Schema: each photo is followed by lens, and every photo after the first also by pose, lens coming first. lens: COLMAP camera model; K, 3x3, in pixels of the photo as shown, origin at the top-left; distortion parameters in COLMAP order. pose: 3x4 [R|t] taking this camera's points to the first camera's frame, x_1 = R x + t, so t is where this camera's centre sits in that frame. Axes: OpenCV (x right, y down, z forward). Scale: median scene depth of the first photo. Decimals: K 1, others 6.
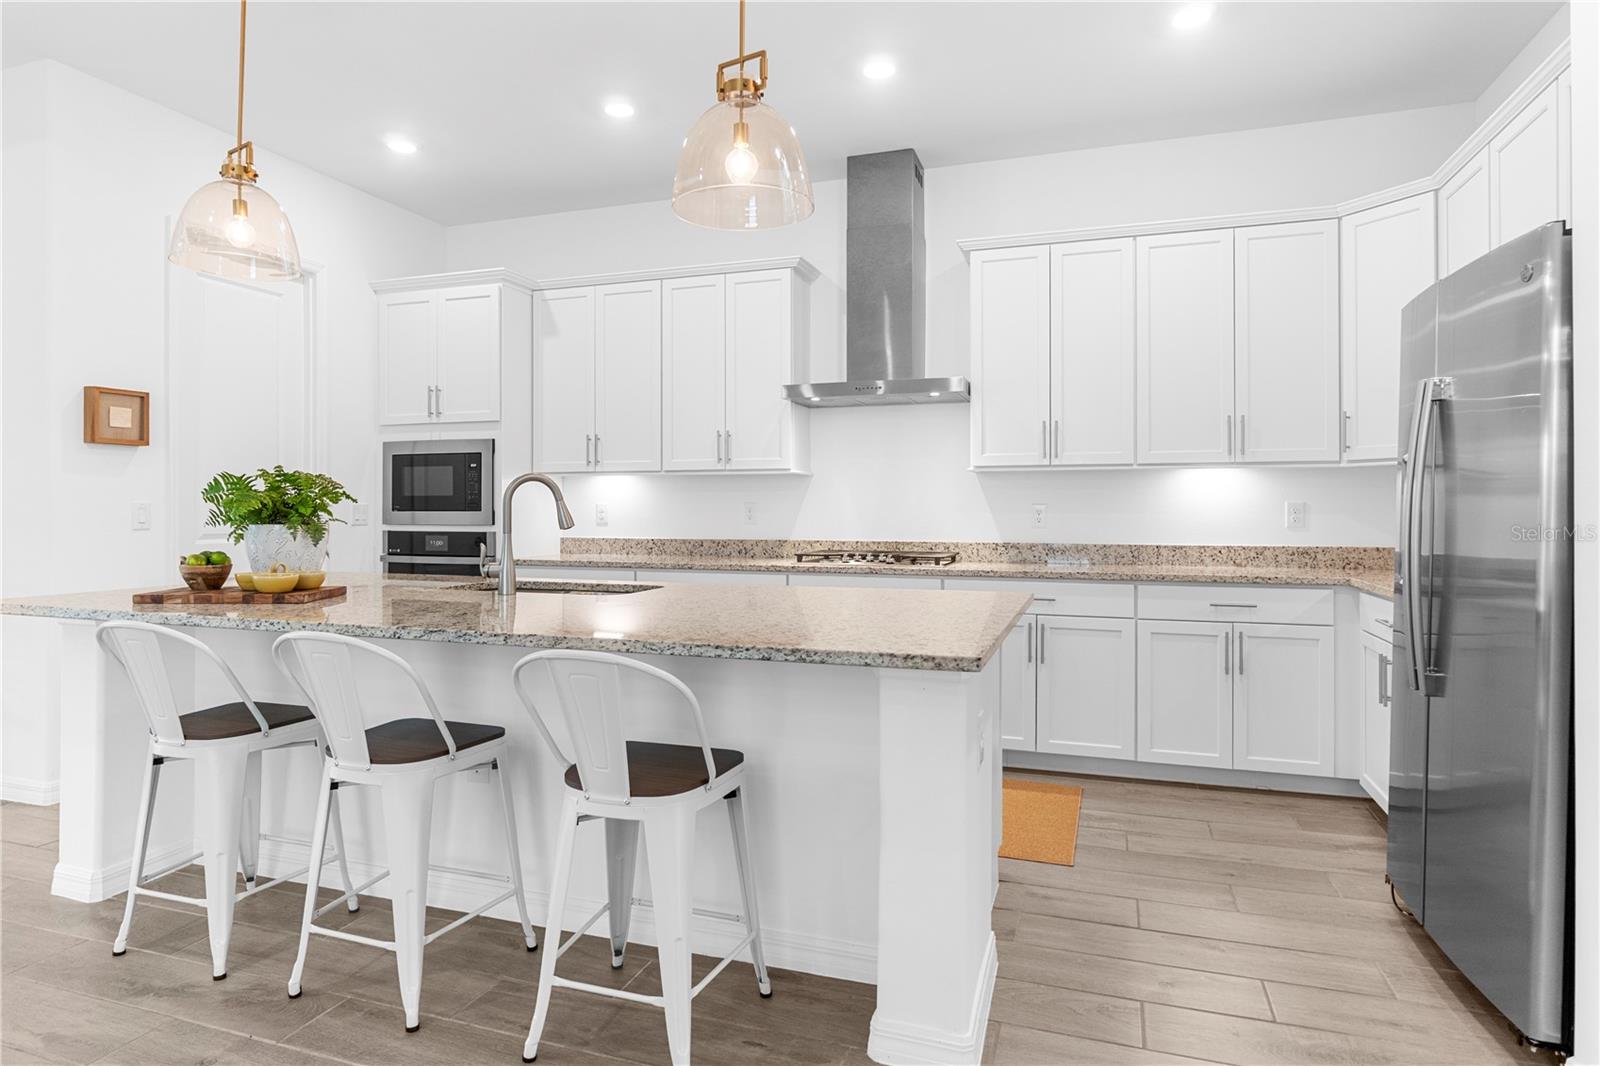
lens RADIAL K [[898.3, 0, 809.3], [0, 898.3, 503.4], [0, 0, 1]] dist [-0.023387, -0.000269]
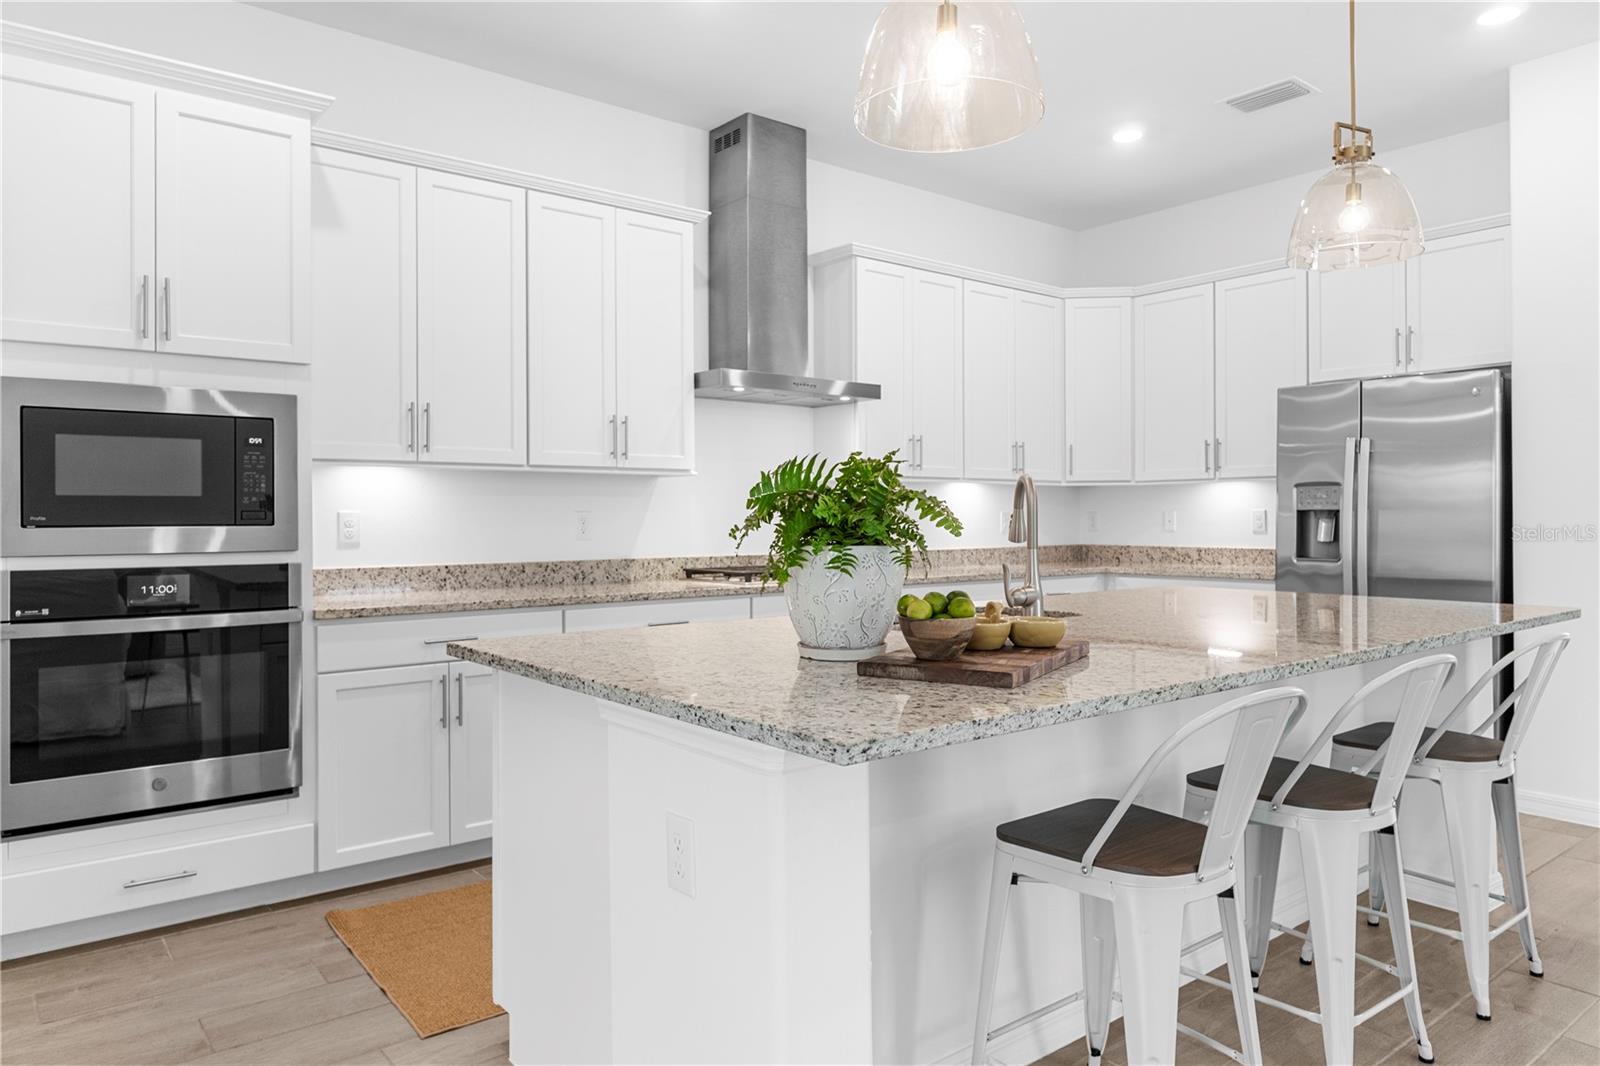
lens RADIAL K [[1042.7, 0, 781.7], [0, 1042.7, 508.1], [0, 0, 1]] dist [-0.010535, 0.001880]
pose [[0.556682, 0.004326, 0.830715, -0.719304], [-0.000311, 0.999987, -0.004999, 0.001065], [-0.830726, 0.002524, 0.556676, 0.389672]]
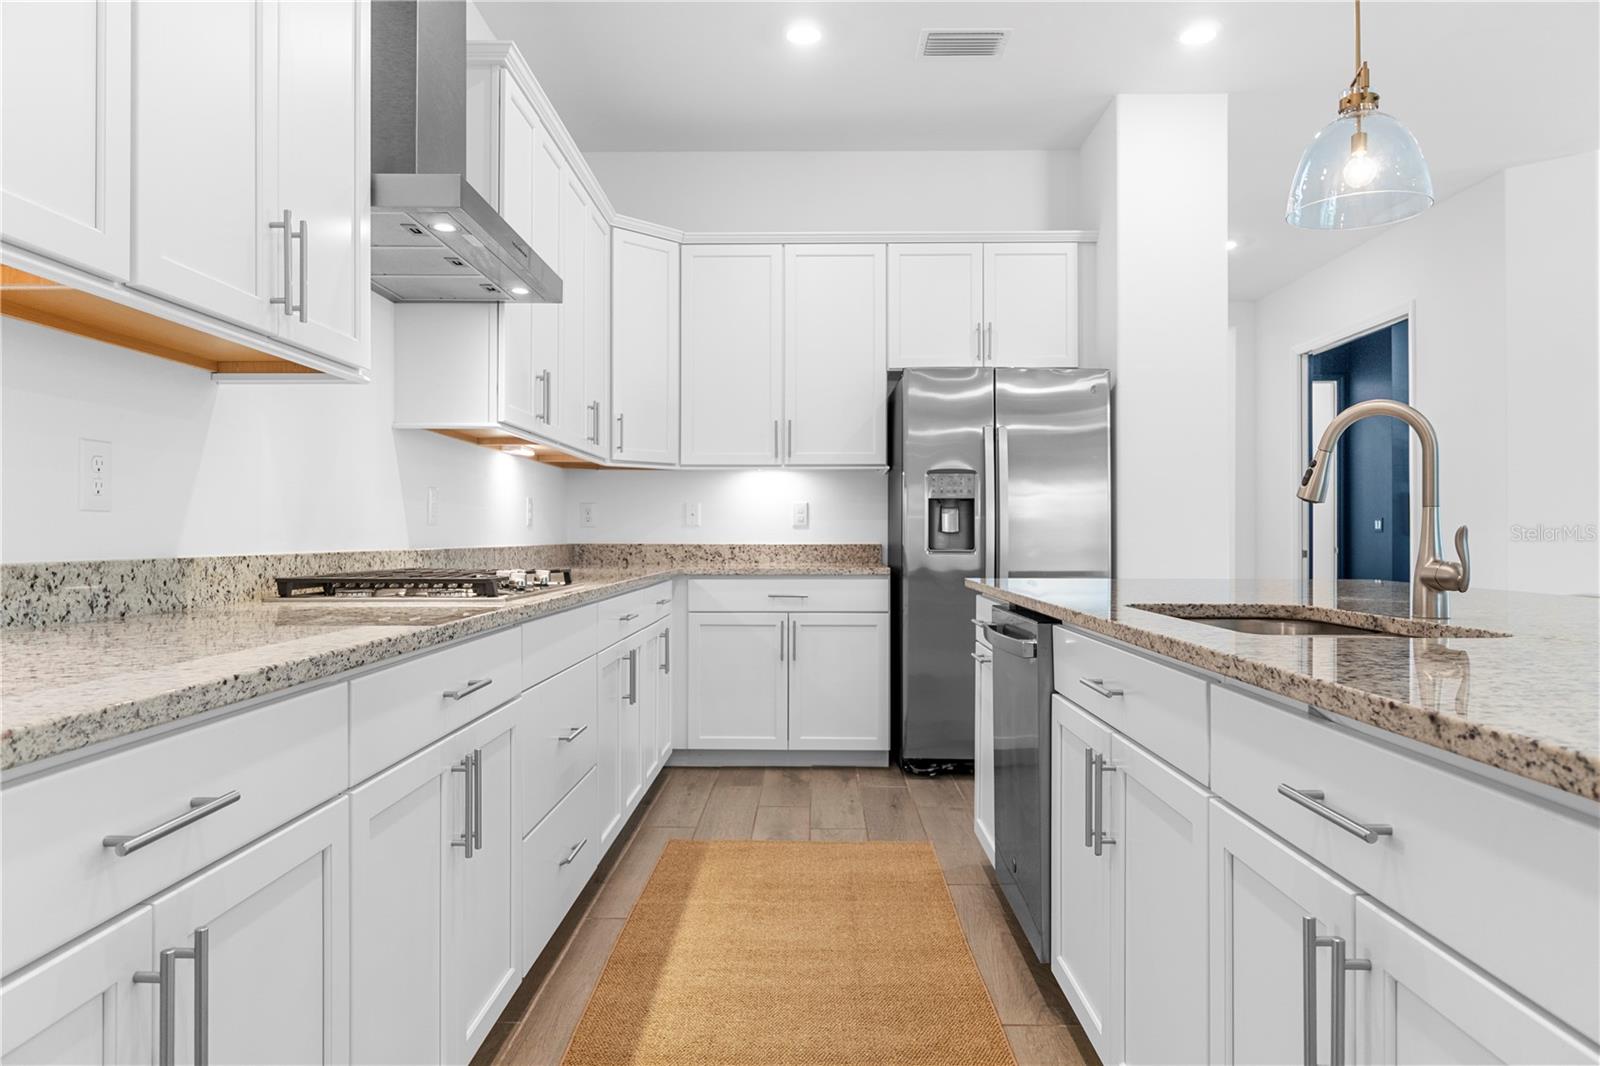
lens RADIAL K [[1042.7, 0, 793.5], [0, 1042.7, 535.8], [0, 0, 1]] dist [-0.010535, 0.001880]
pose [[-0.291676, -0.002408, 0.956514, -0.488163], [-0.007374, 0.999973, 0.000269, 0.030759], [-0.956489, -0.006975, -0.291686, 0.904093]]
